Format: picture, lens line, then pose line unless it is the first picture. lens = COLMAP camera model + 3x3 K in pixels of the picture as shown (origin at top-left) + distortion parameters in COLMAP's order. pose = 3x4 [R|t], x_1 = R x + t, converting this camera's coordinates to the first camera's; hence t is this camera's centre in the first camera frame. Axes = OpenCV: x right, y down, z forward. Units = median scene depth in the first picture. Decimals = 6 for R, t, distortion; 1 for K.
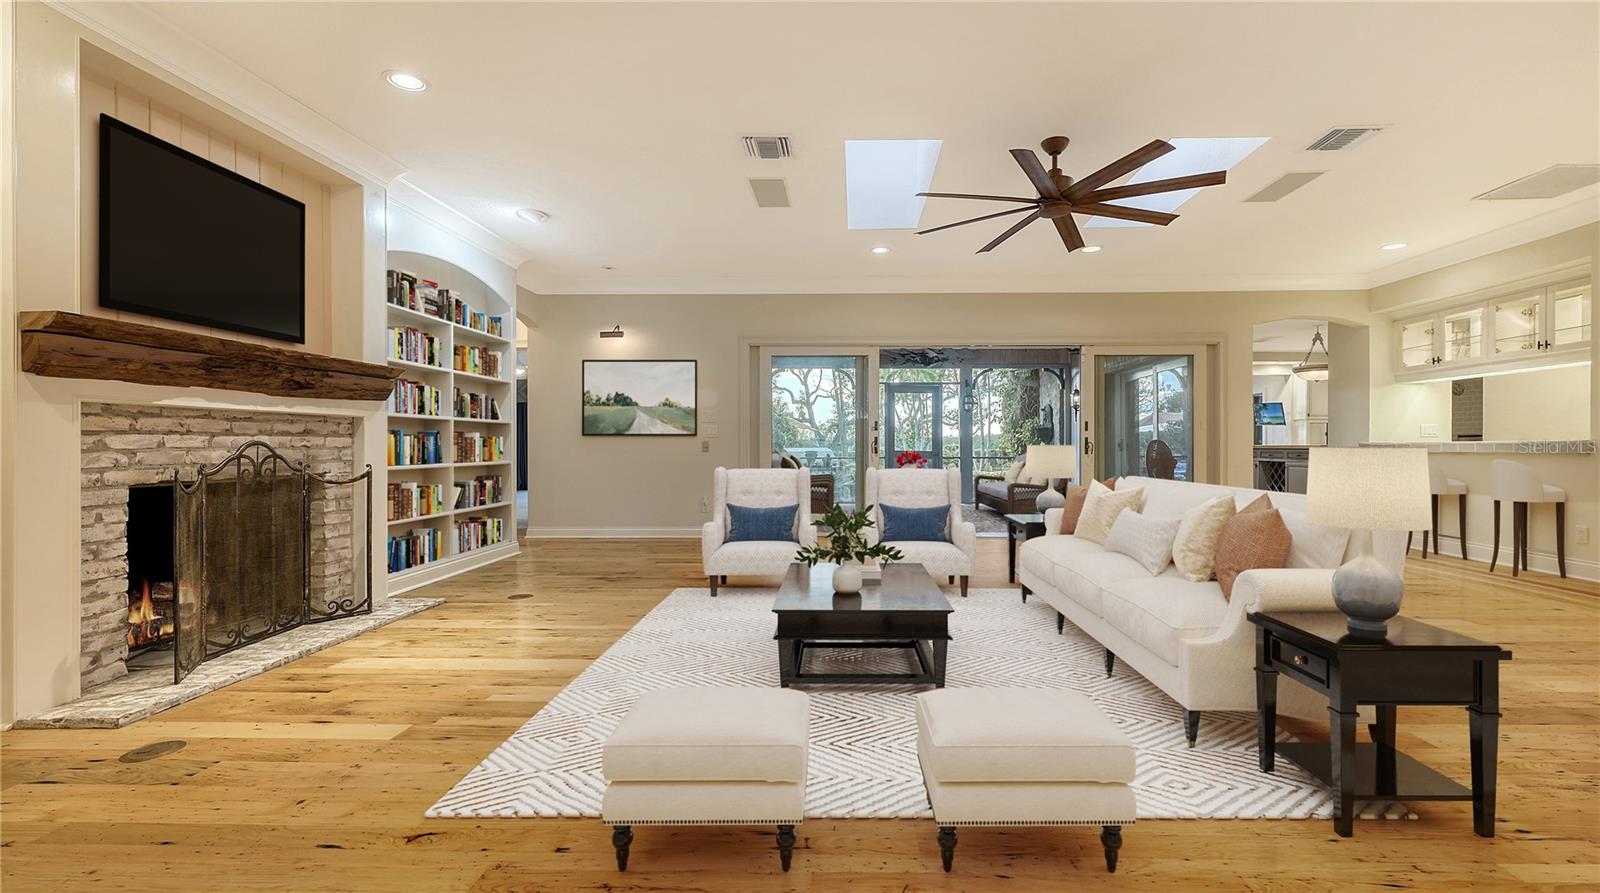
lens RADIAL K [[672.0, 0, 800.0], [0, 672.0, 446.5], [0, 0, 1]] dist [0.001479, 0.000136]
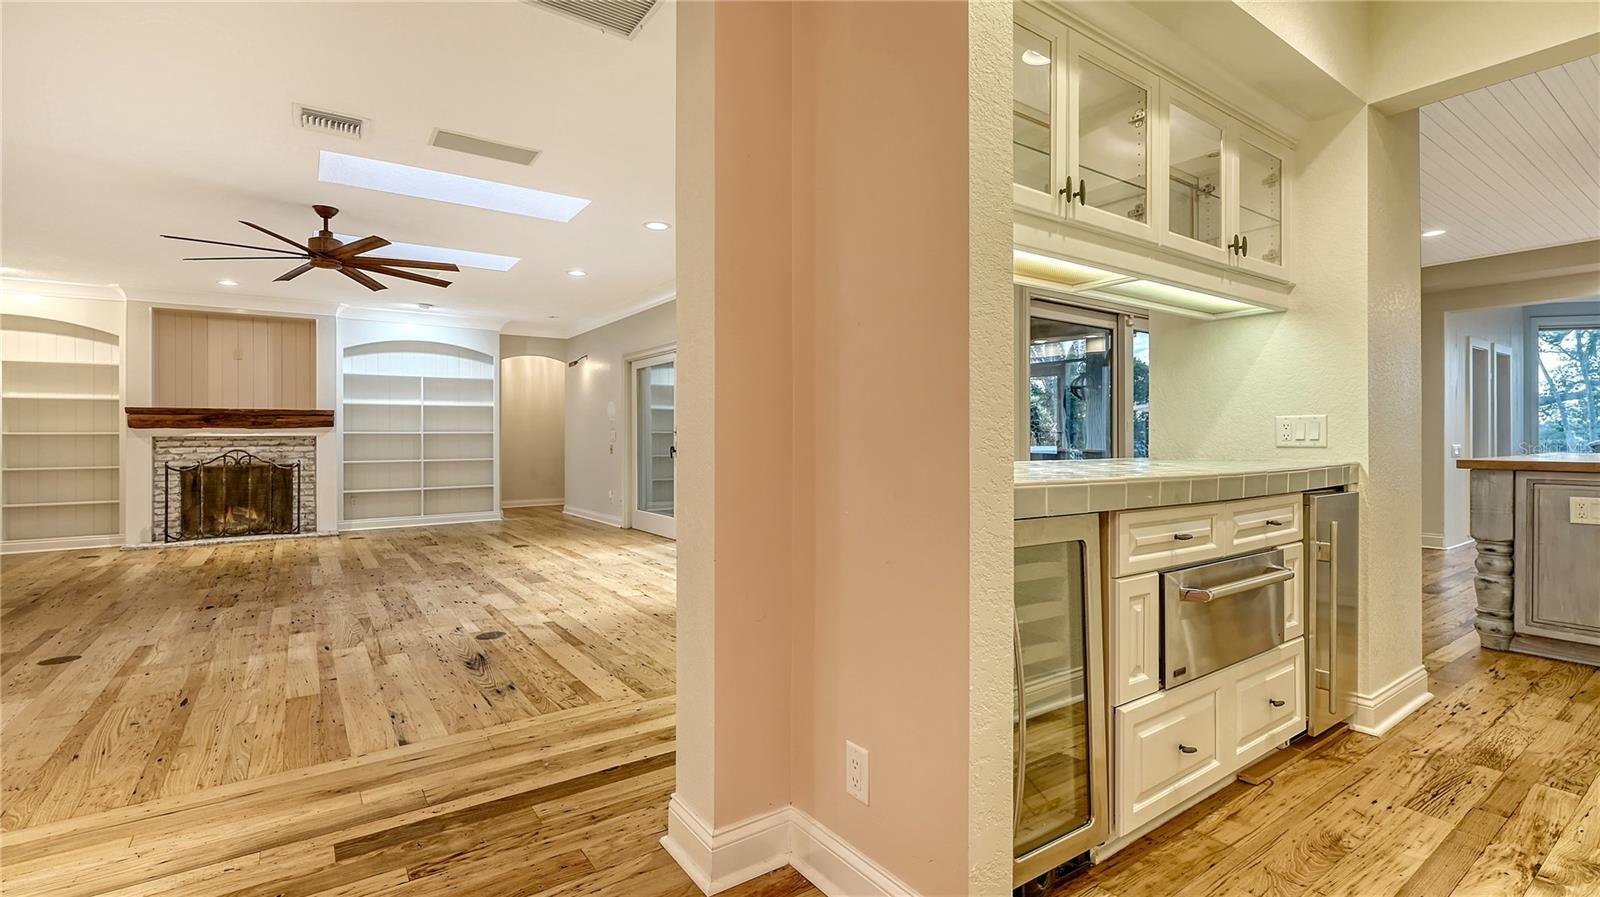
lens RADIAL K [[722.6, 0, 800.0], [0, 722.6, 448.5], [0, 0, 1]] dist [-0.000866, -0.000187]
pose [[0.603565, 0.006308, -0.797289, 2.486105], [0.004186, 0.999930, 0.011080, -0.032788], [0.797302, -0.010025, 0.603497, 1.116981]]
